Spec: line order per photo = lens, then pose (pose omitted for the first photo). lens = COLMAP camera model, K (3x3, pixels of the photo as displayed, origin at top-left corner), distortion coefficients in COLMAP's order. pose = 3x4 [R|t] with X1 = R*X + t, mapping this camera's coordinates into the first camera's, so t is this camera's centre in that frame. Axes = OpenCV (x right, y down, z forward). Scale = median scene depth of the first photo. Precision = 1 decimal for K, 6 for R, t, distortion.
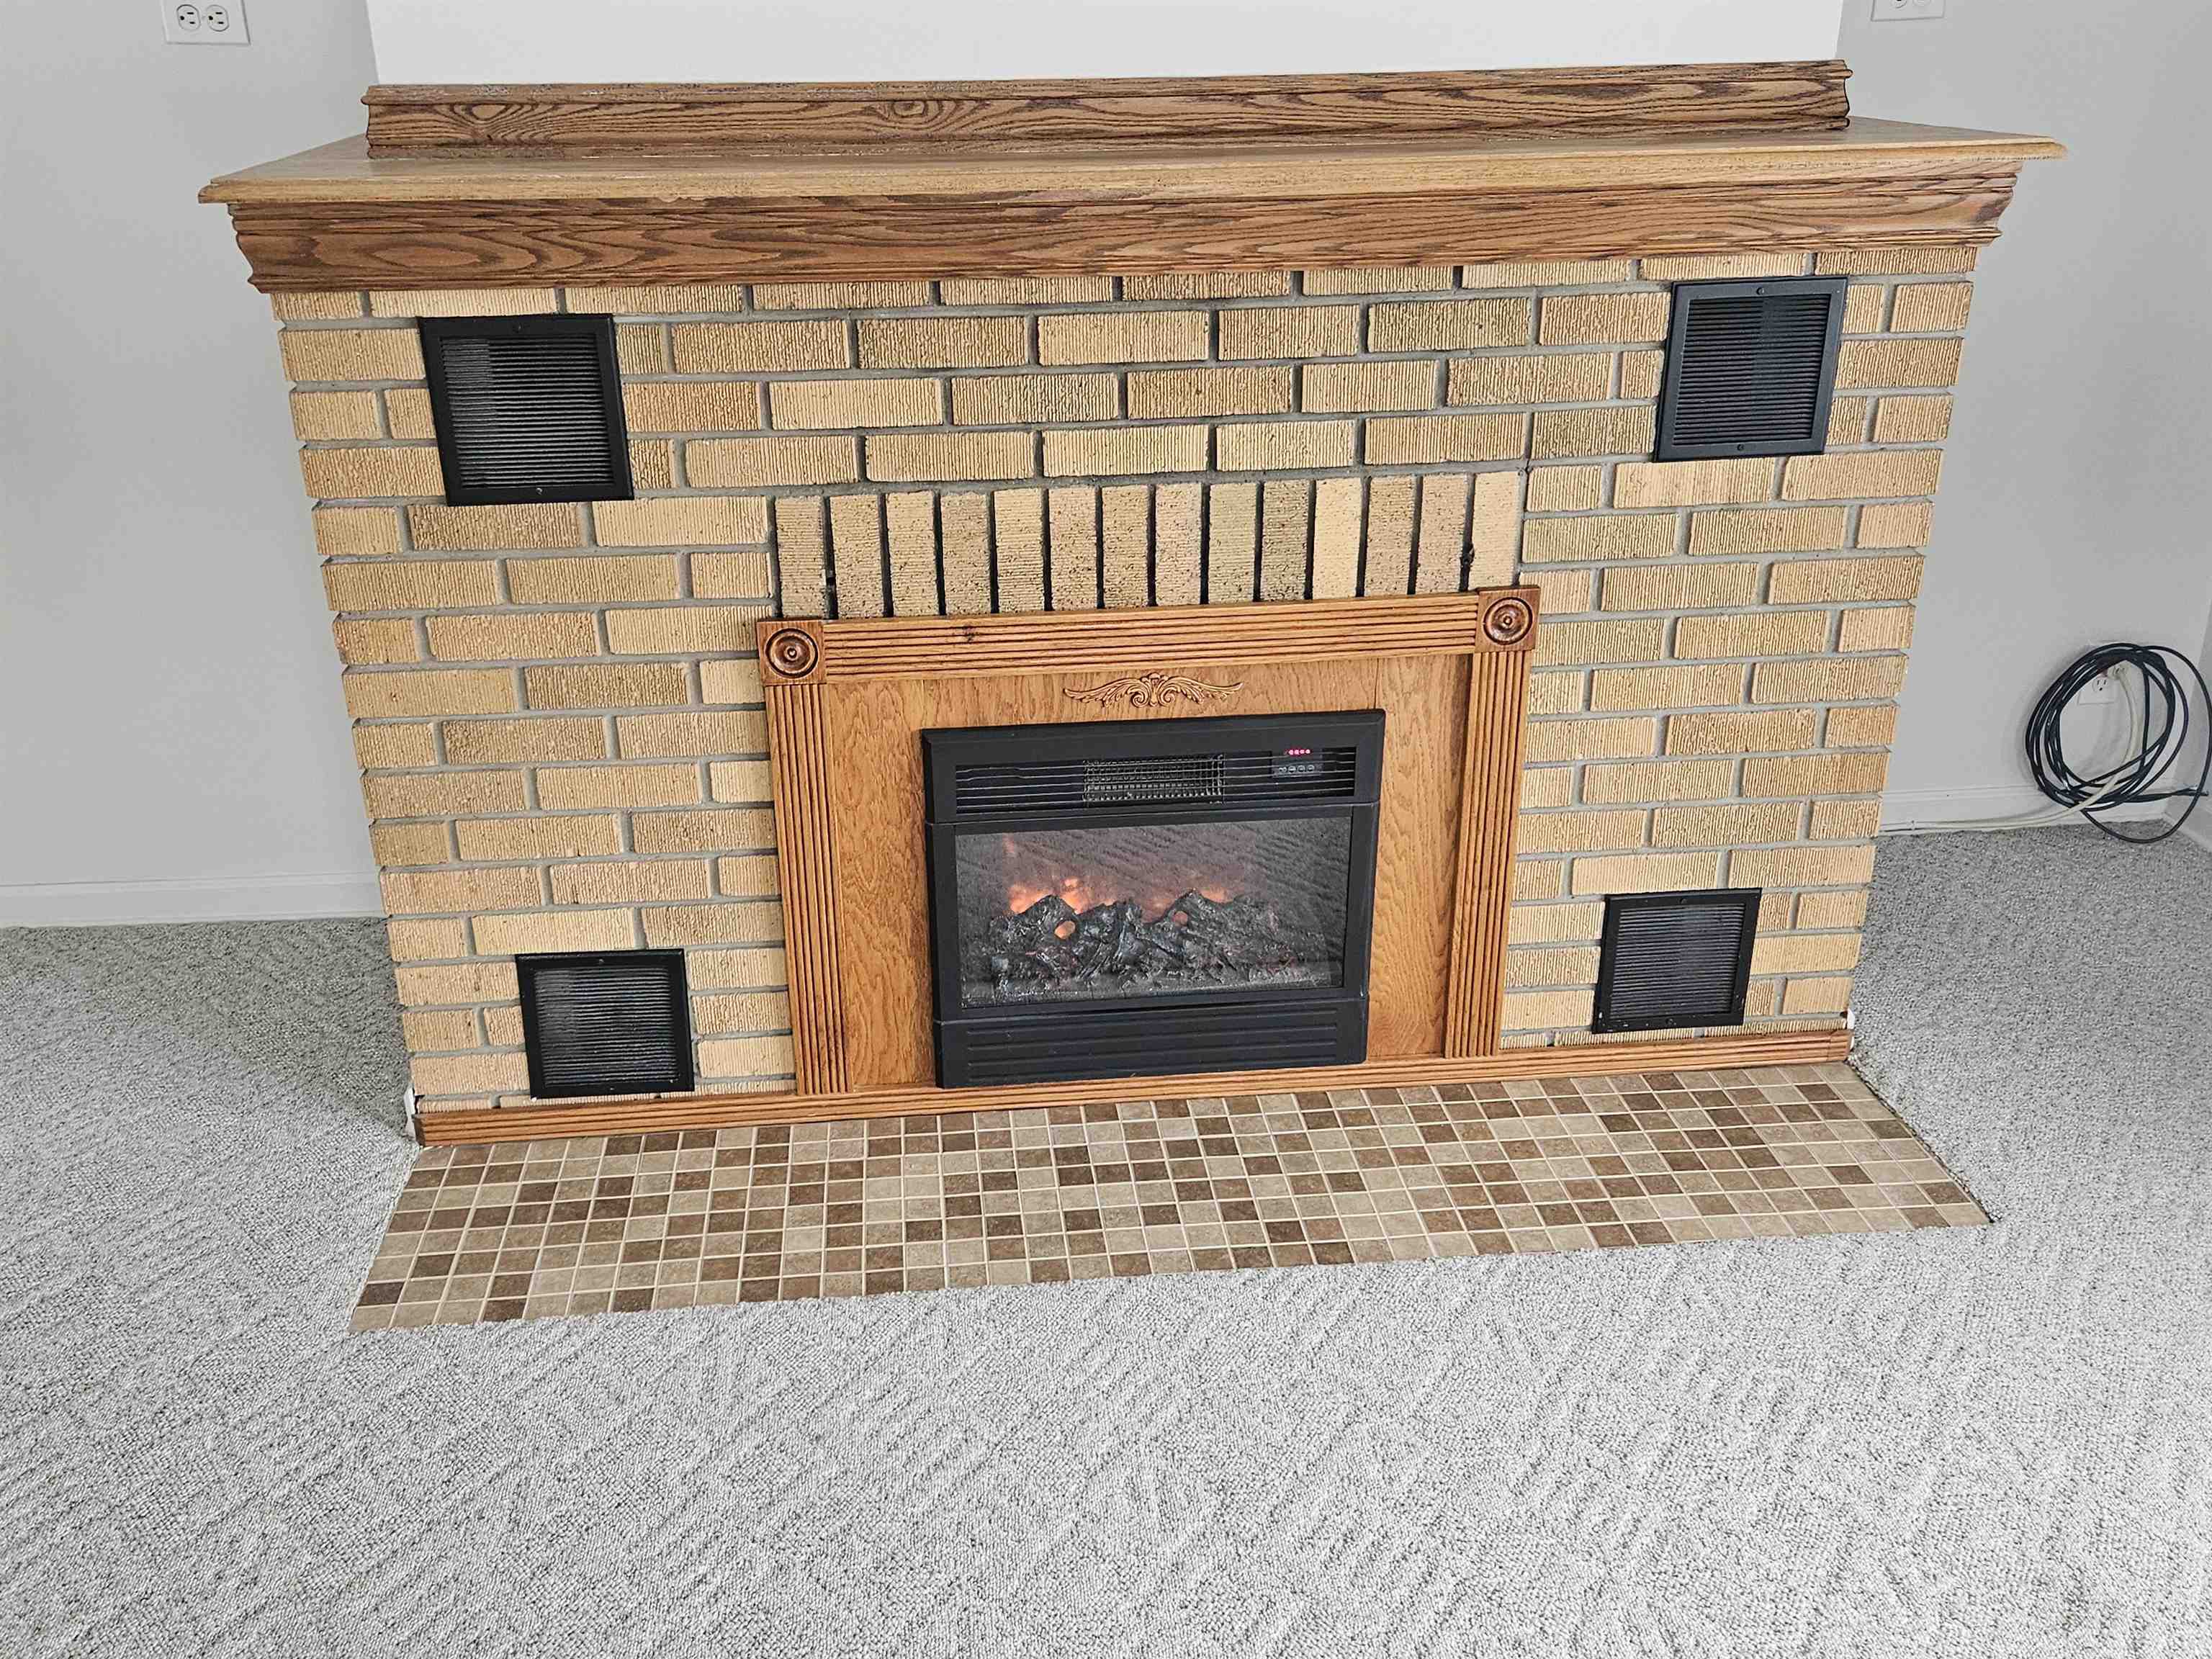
lens RADIAL K [[1907.7, 0, 1096.6], [0, 1907.7, 834.4], [0, 0, 1]] dist [0.082855, -0.082505]
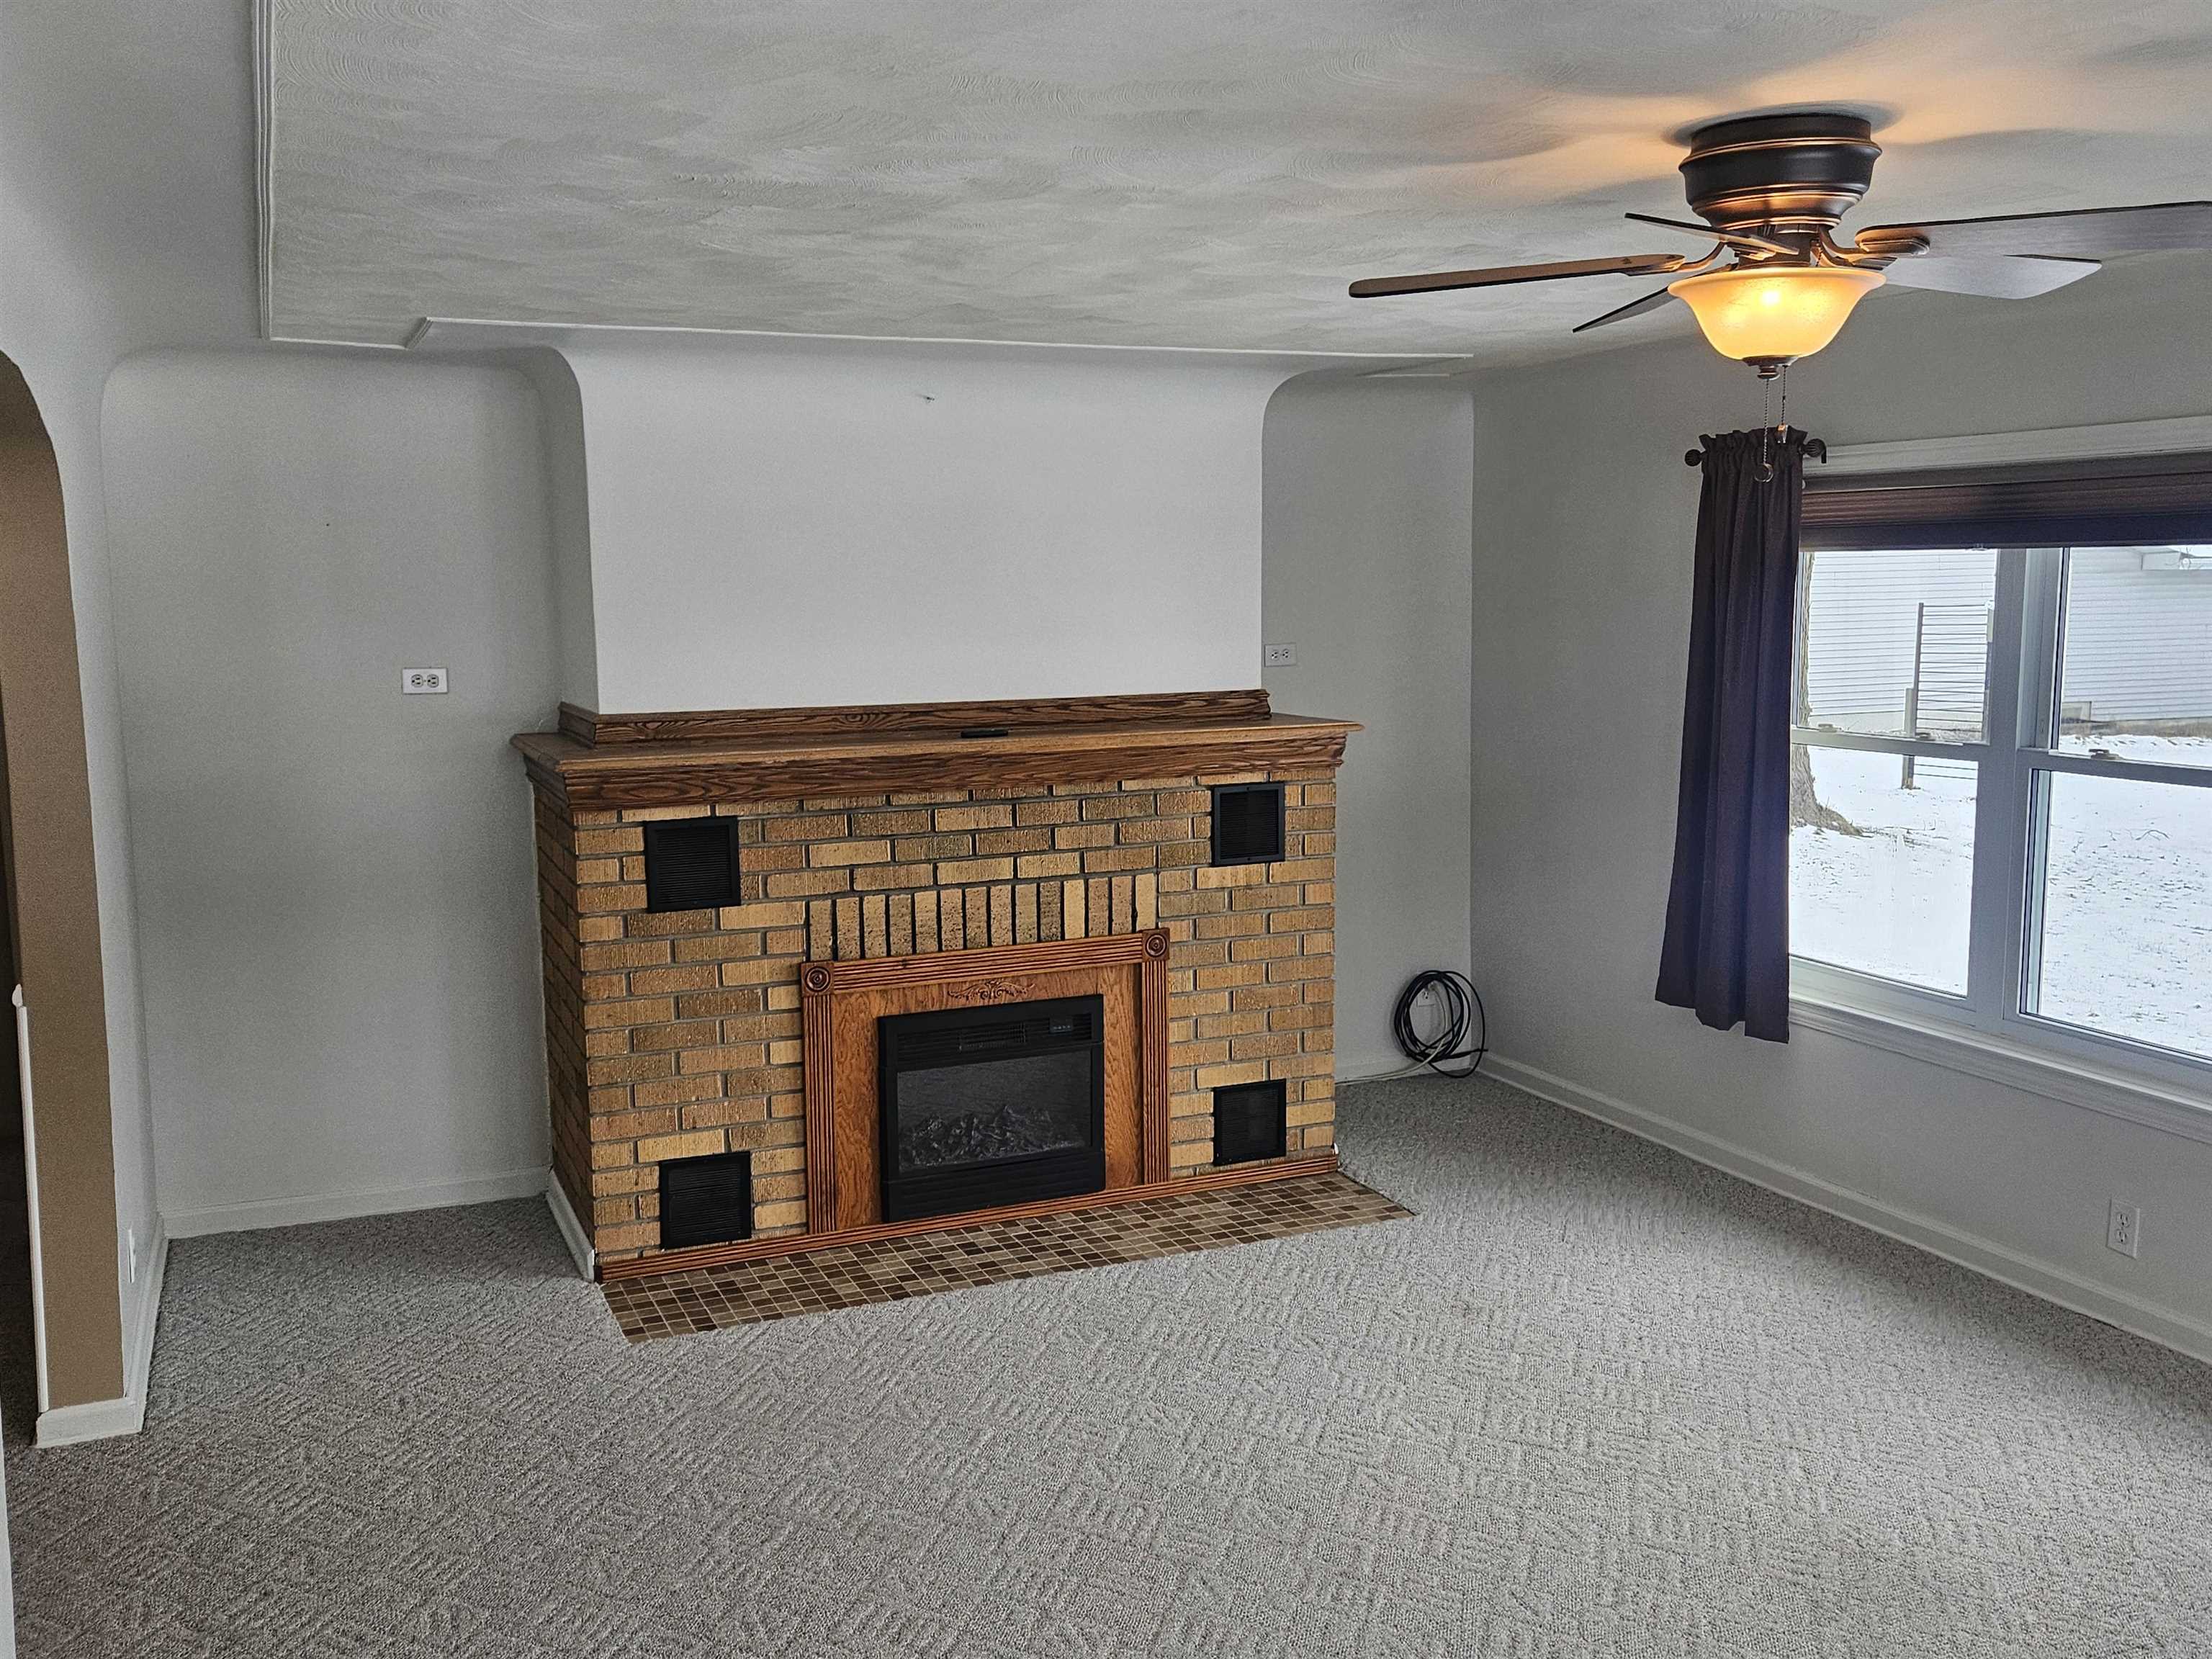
lens RADIAL K [[1907.7, 0, 1096.6], [0, 1907.7, 834.4], [0, 0, 1]] dist [0.082855, -0.082505]
pose [[0.952918, -0.040853, 0.300464, -0.458209], [0.122930, 0.957850, -0.259637, 0.299388], [-0.277192, 0.284348, 0.917775, -0.895116]]
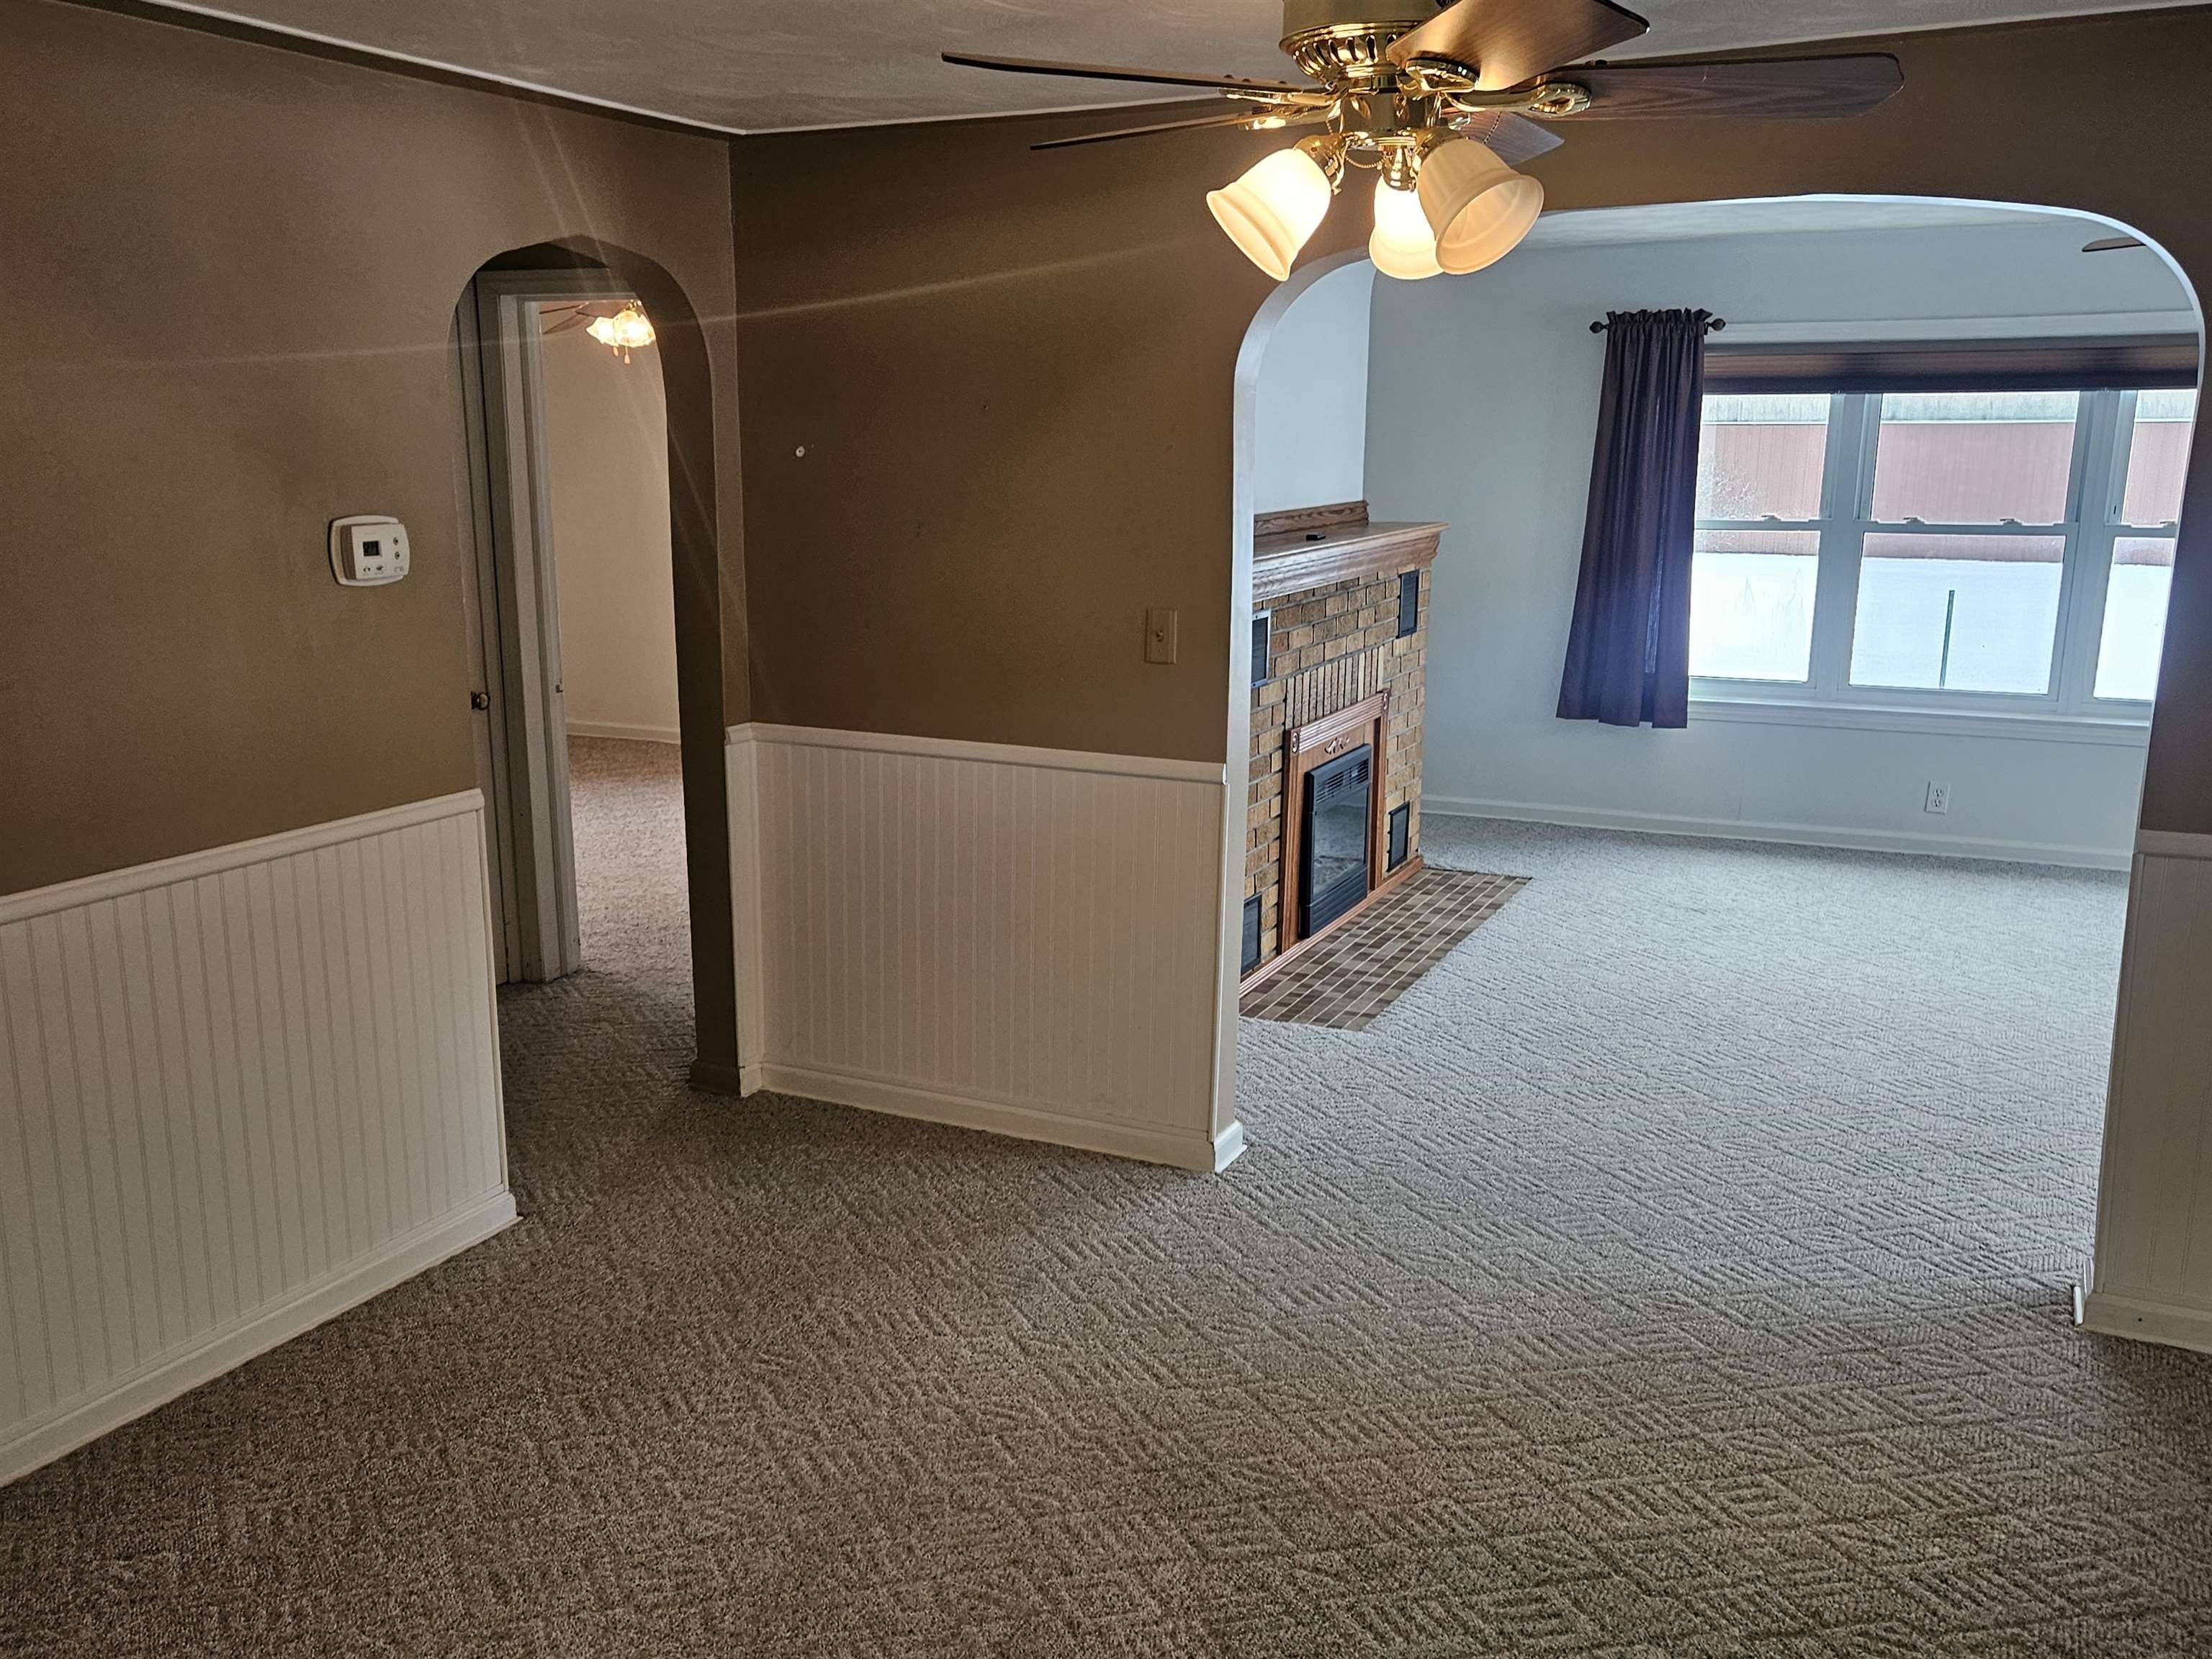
lens RADIAL K [[1907.7, 0, 1096.6], [0, 1907.7, 834.4], [0, 0, 1]] dist [0.082855, -0.082505]
pose [[0.517550, -0.166722, 0.839253, -2.213728], [0.337380, 0.941132, -0.021095, -0.017329], [-0.786331, 0.294065, 0.543331, -0.047939]]
